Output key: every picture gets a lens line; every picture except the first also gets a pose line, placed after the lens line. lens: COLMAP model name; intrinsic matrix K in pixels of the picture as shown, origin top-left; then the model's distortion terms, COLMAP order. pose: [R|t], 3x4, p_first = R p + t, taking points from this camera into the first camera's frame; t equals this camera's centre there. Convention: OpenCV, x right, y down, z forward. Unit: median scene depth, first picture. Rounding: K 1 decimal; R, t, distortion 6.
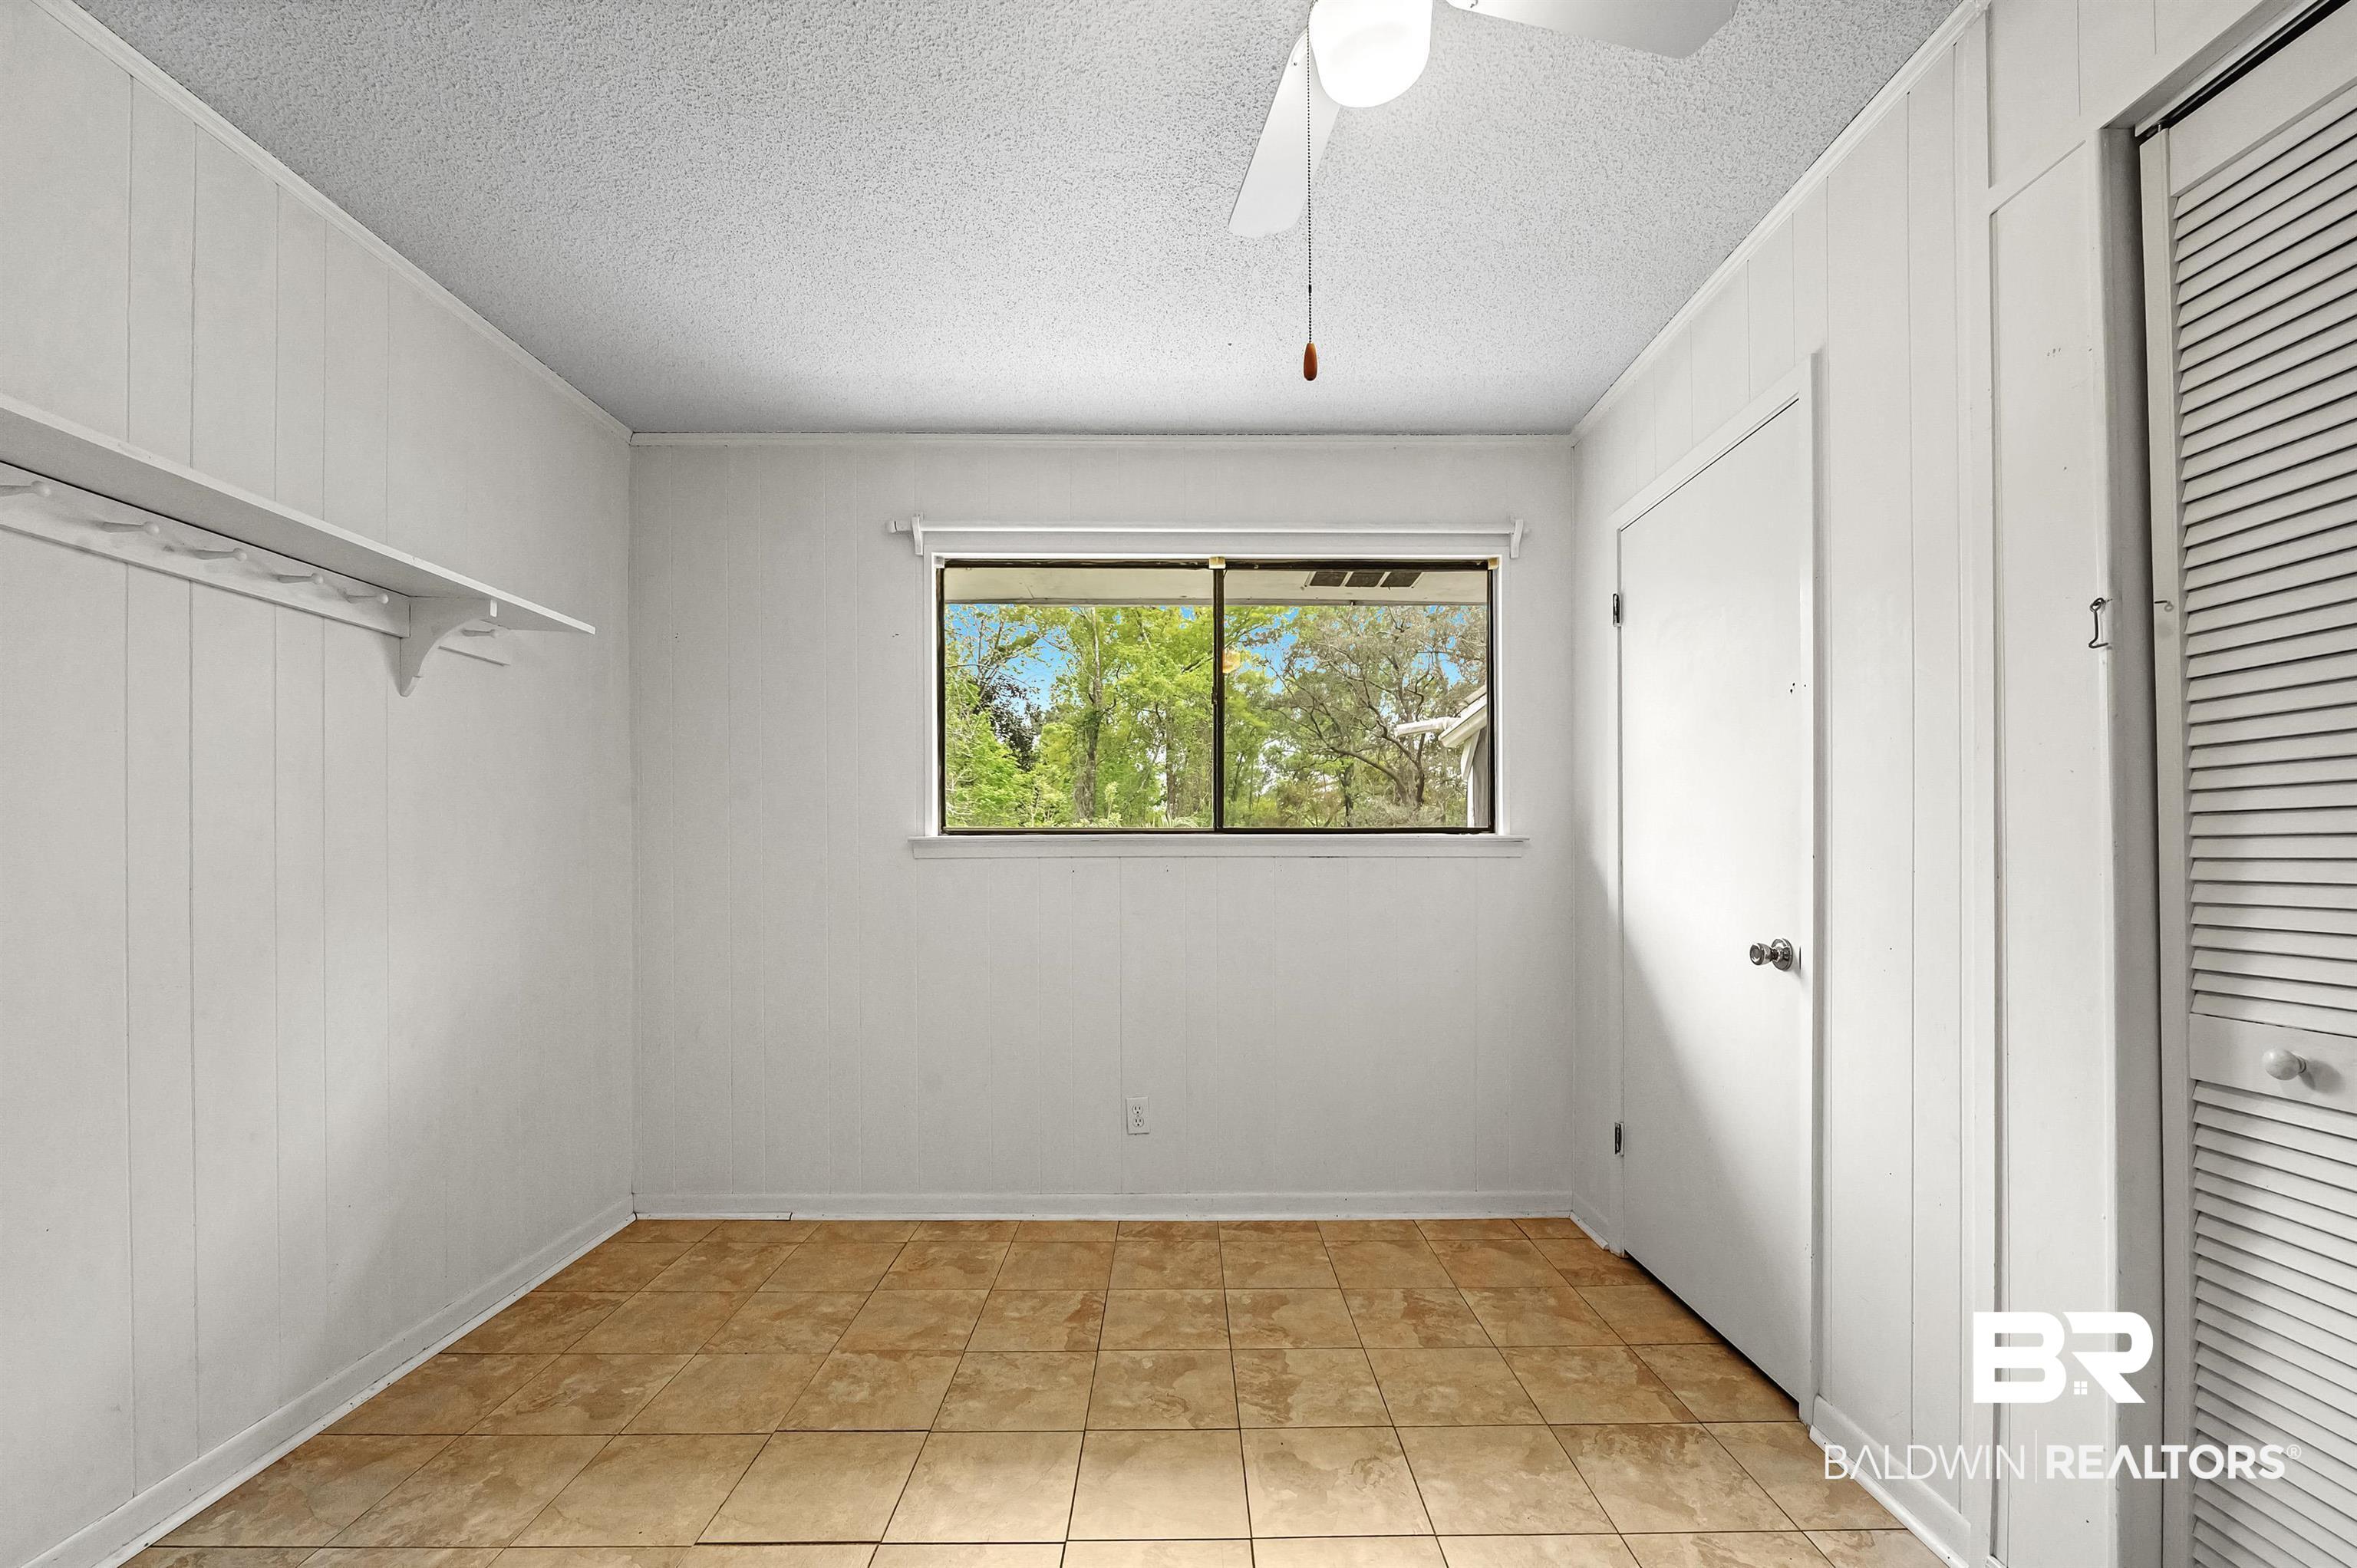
lens RADIAL K [[943.6, 0, 1181.4], [0, 943.6, 845.0], [0, 0, 1]] dist [-0.005760, -0.001043]
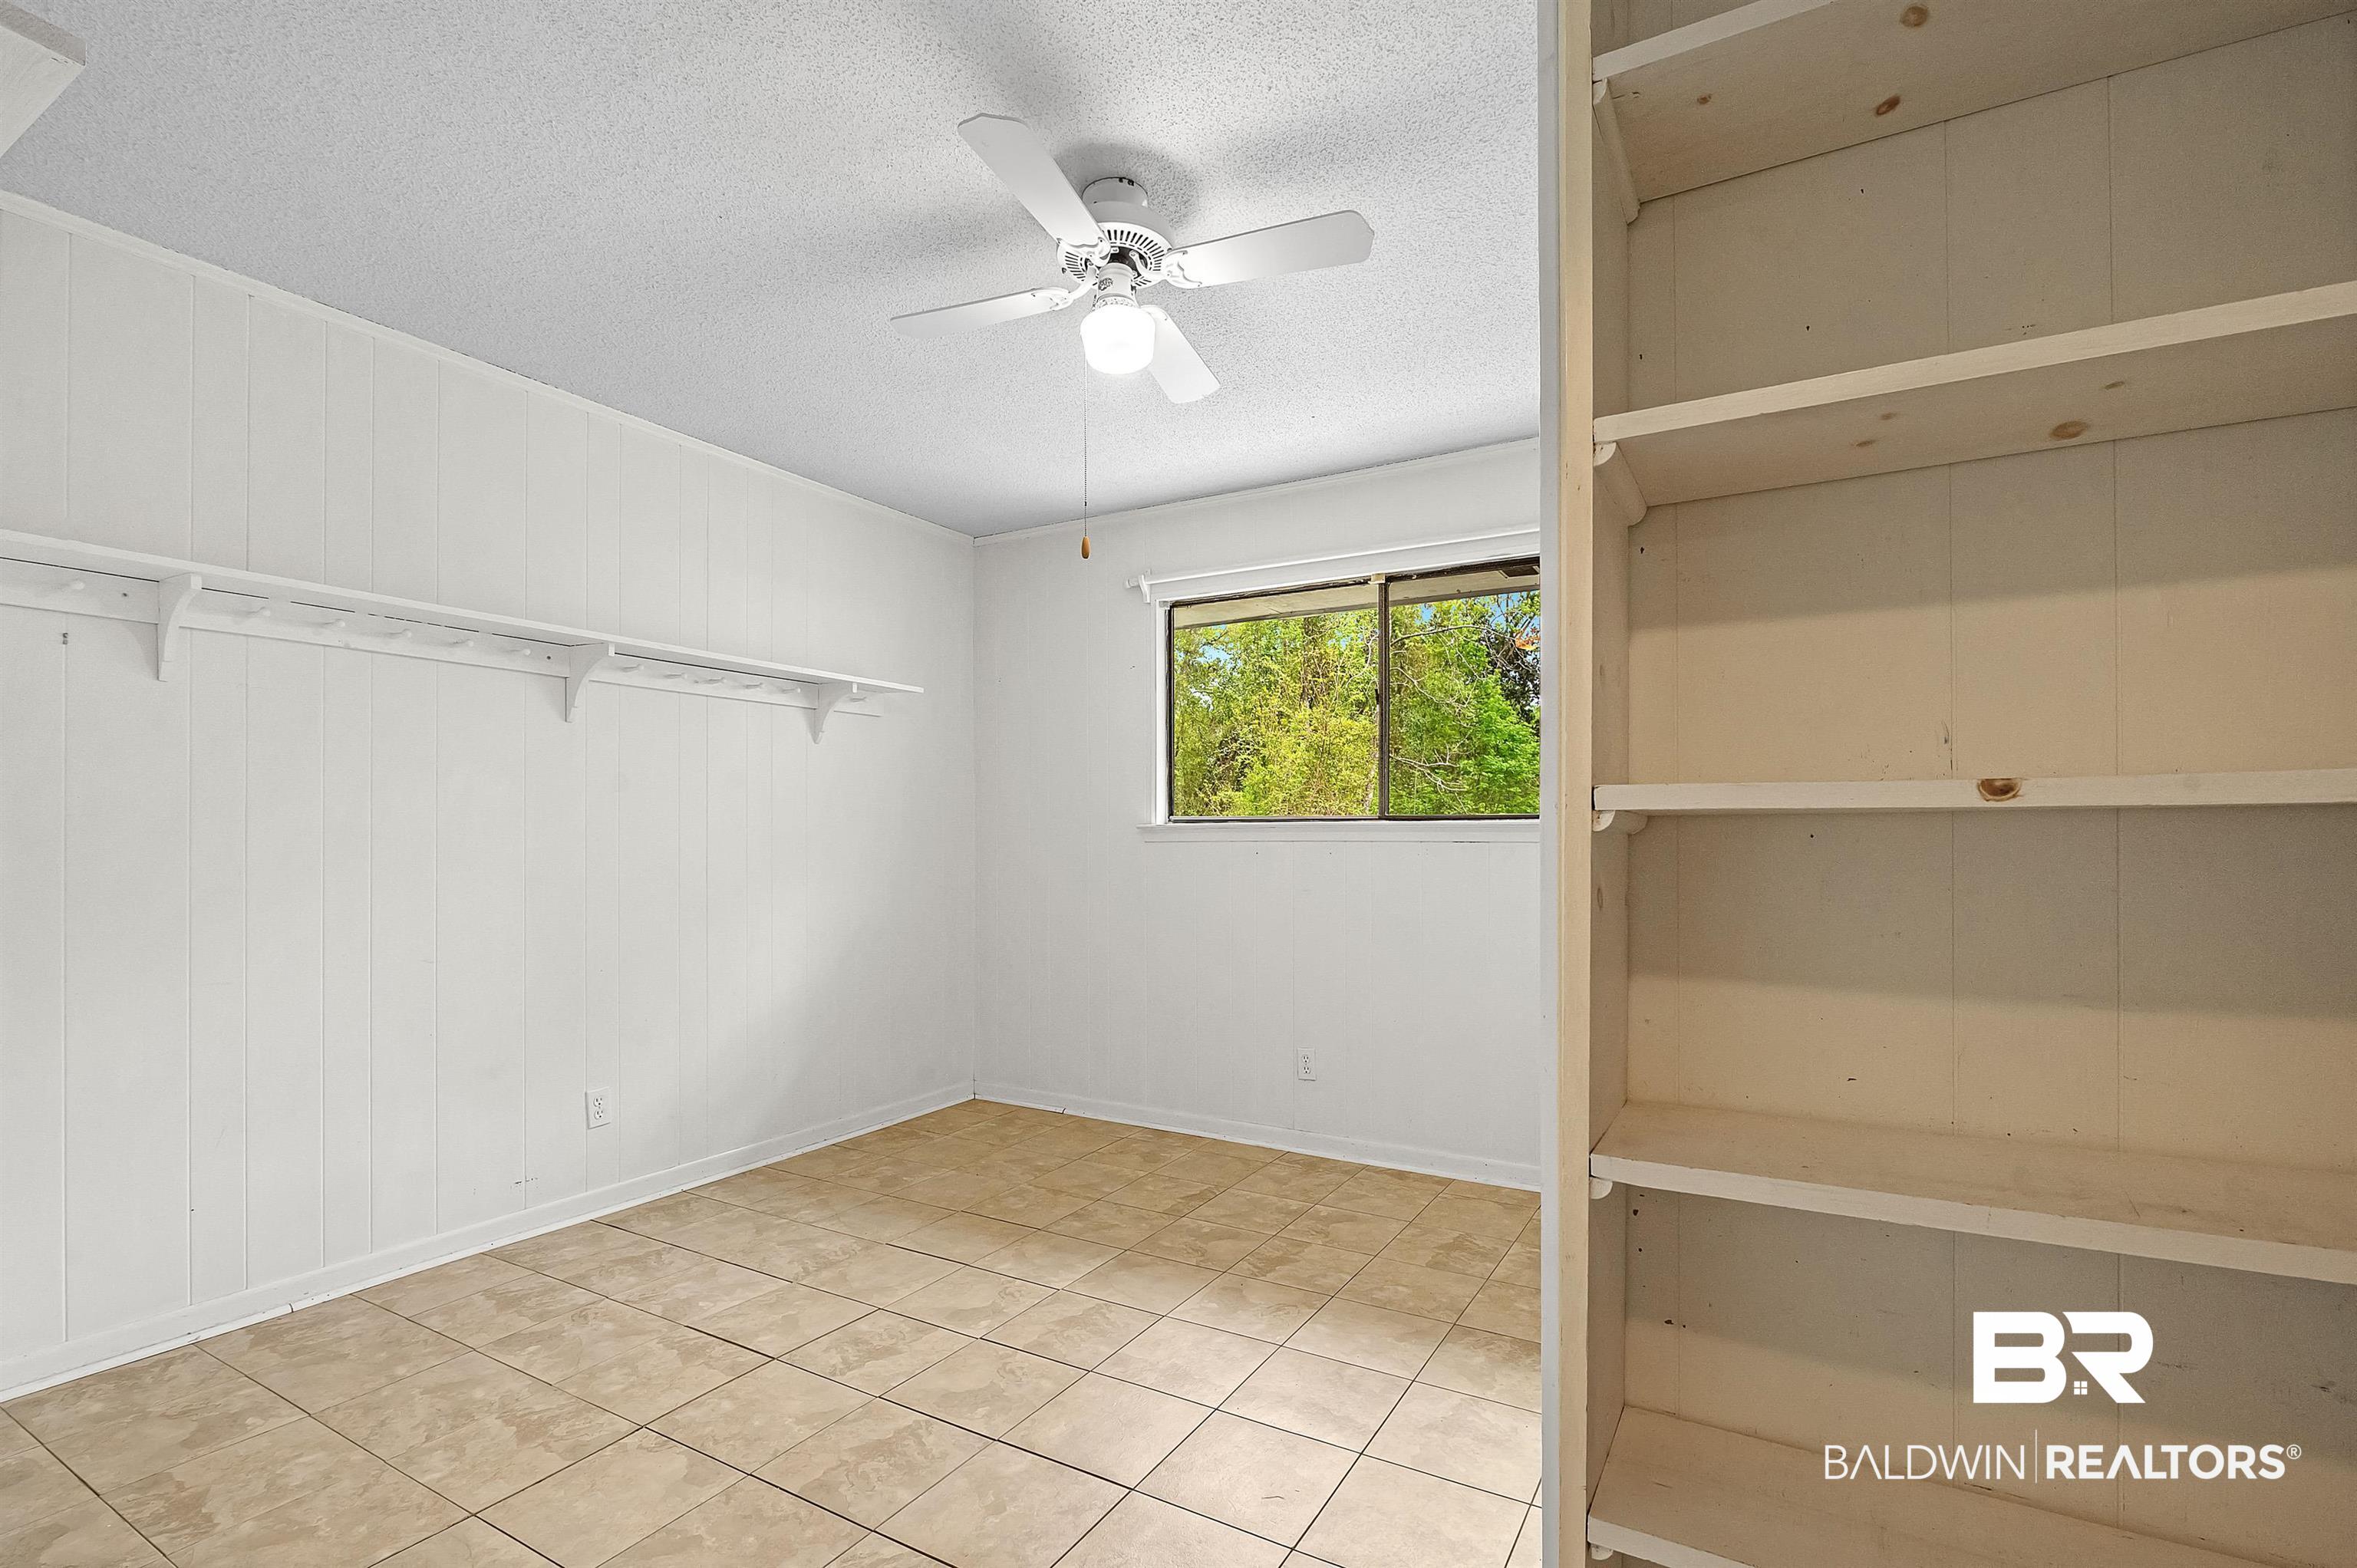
lens RADIAL K [[1074.1, 0, 1181.9], [0, 1074.1, 805.2], [0, 0, 1]] dist [0.000088, 0.000024]
pose [[0.858671, -0.012653, -0.512372, 0.623039], [0.004395, 0.999840, -0.017326, -0.011312], [0.512509, 0.012625, 0.858589, -0.269379]]
